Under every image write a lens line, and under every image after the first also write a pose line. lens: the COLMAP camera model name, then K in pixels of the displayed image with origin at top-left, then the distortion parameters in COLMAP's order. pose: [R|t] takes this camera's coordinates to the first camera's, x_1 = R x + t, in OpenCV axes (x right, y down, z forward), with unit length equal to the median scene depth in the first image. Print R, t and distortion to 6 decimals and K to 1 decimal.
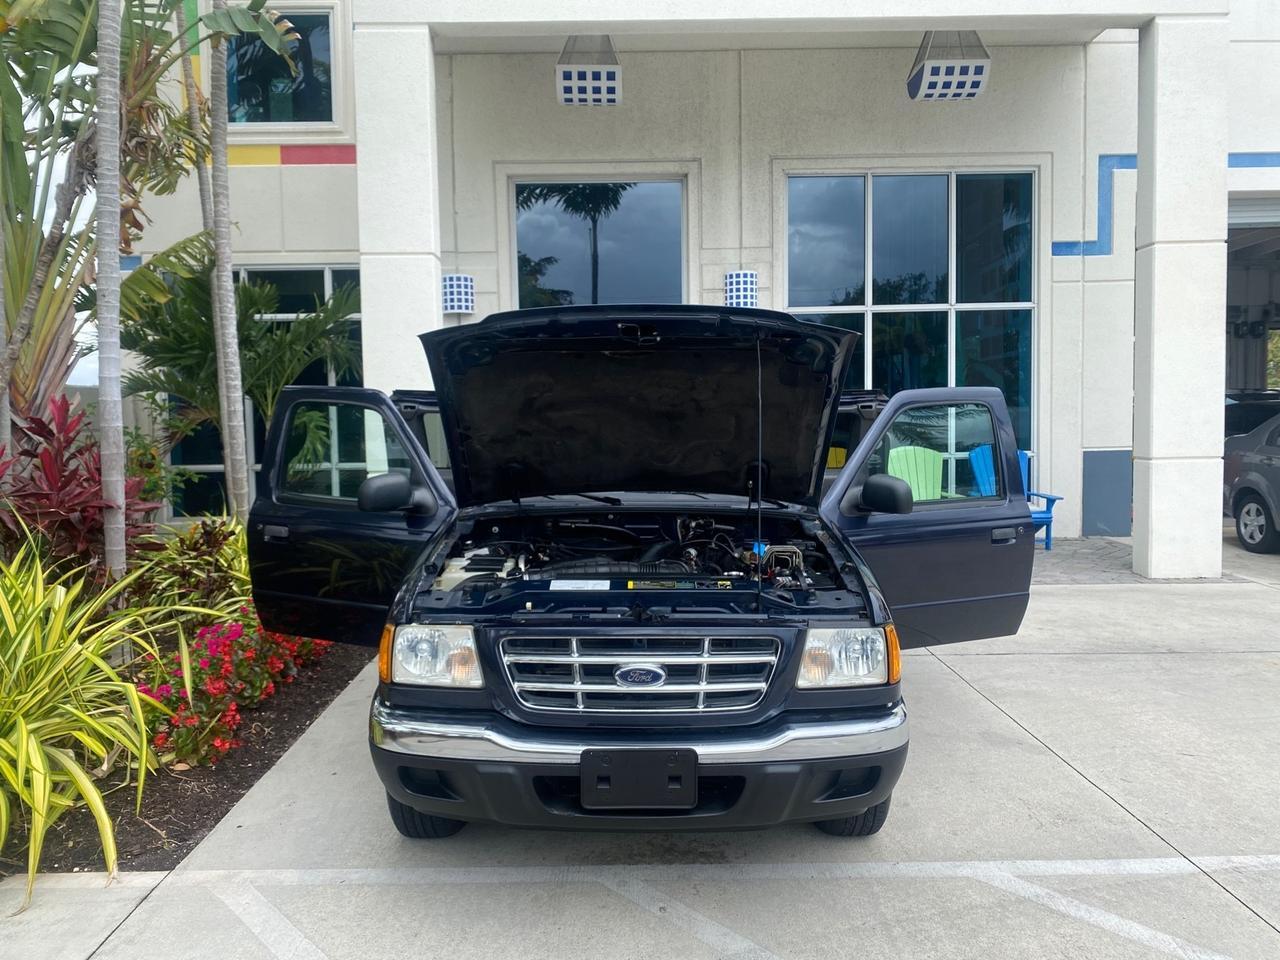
lens RADIAL K [[991.7, 0, 630.8], [0, 991.7, 476.8], [0, 0, 1]] dist [0.008933, 0.002013]
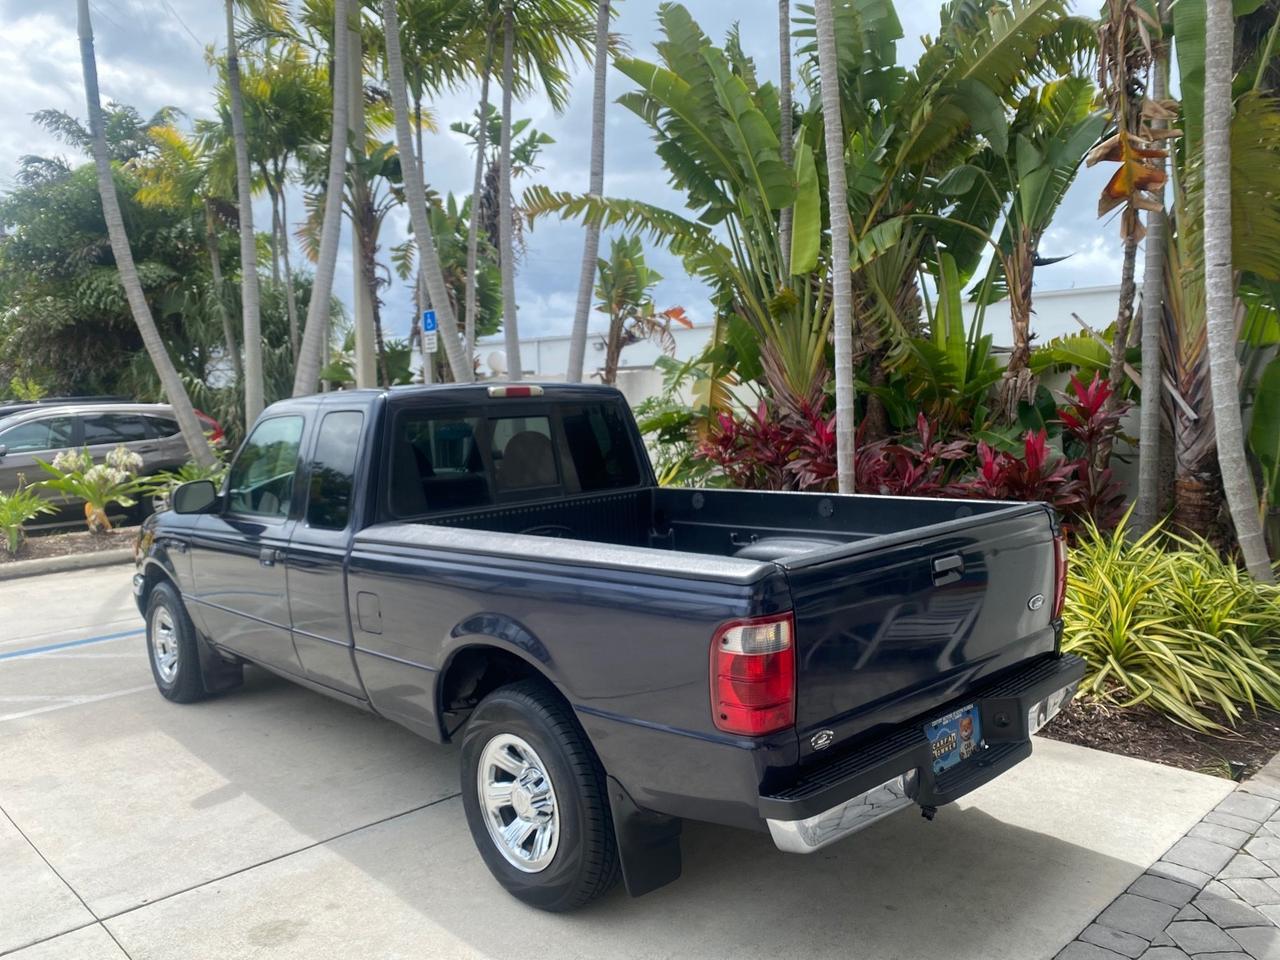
lens RADIAL K [[986.9, 0, 642.0], [0, 986.9, 478.5], [0, 0, 1]] dist [0.008165, -0.003203]
pose [[-0.726941, 0.090360, -0.680729, 0.630212], [-0.006317, 0.990383, 0.138209, -0.175308], [0.686671, 0.104770, -0.719379, 2.255888]]
